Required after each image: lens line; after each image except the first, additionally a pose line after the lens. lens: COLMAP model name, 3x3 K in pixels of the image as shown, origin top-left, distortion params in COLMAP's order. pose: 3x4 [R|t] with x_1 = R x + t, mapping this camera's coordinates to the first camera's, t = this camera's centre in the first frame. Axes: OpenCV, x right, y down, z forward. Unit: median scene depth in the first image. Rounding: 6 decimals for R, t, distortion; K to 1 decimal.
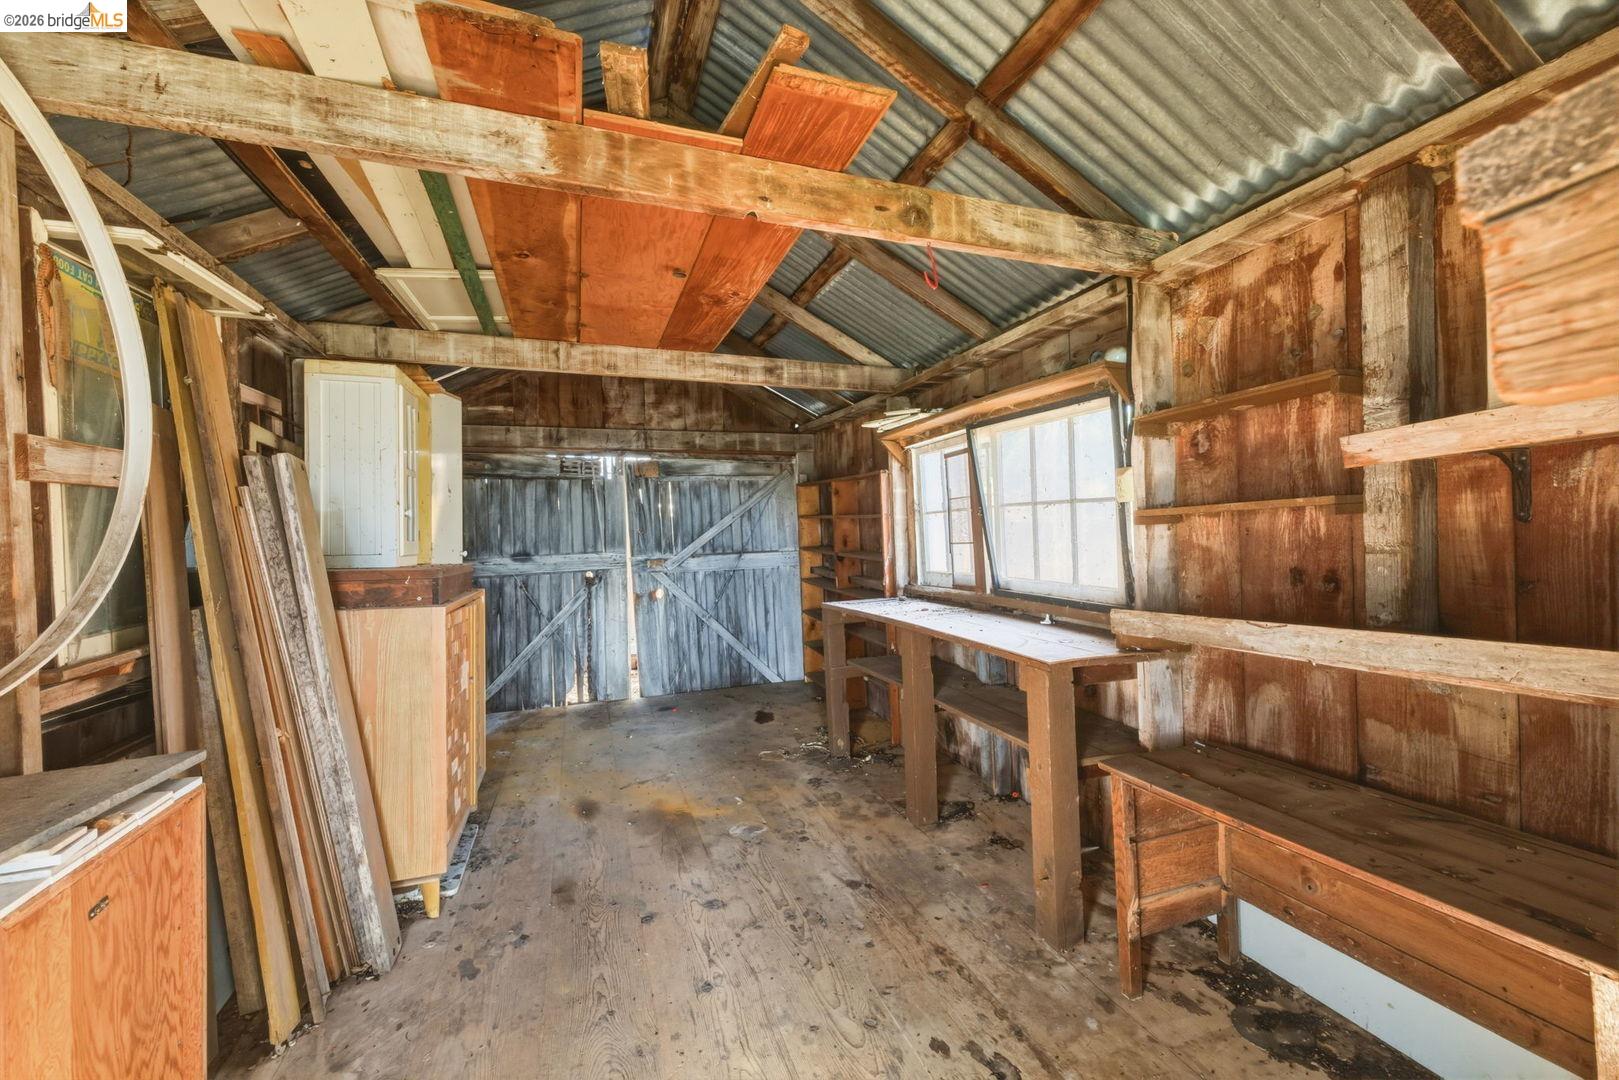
lens RADIAL K [[671.2, 0, 815.6], [0, 671.2, 535.8], [0, 0, 1]] dist [0.008559, -0.001246]
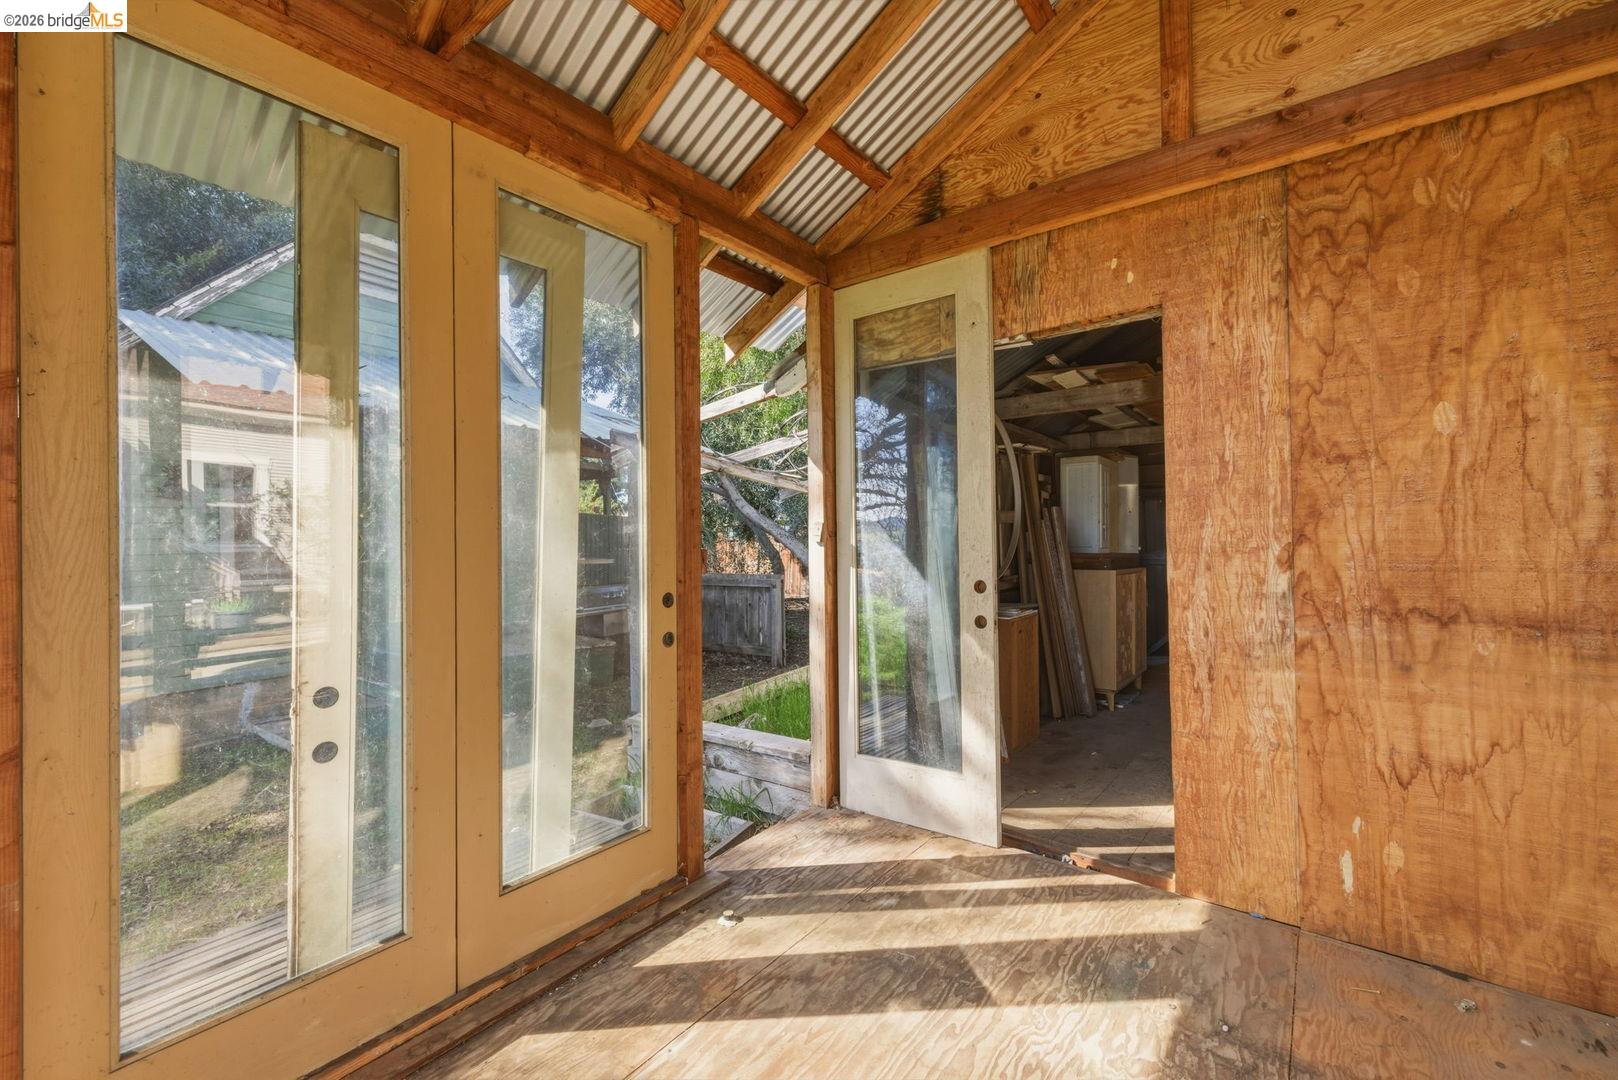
lens RADIAL K [[670.8, 0, 815.1], [0, 670.8, 535.8], [0, 0, 1]] dist [0.008559, -0.001246]
pose [[0.549882, -0.000631, -0.835242, 0.847425], [0.000044, 1.000000, -0.000727, -0.005945], [0.835242, 0.000363, 0.549882, -1.170332]]
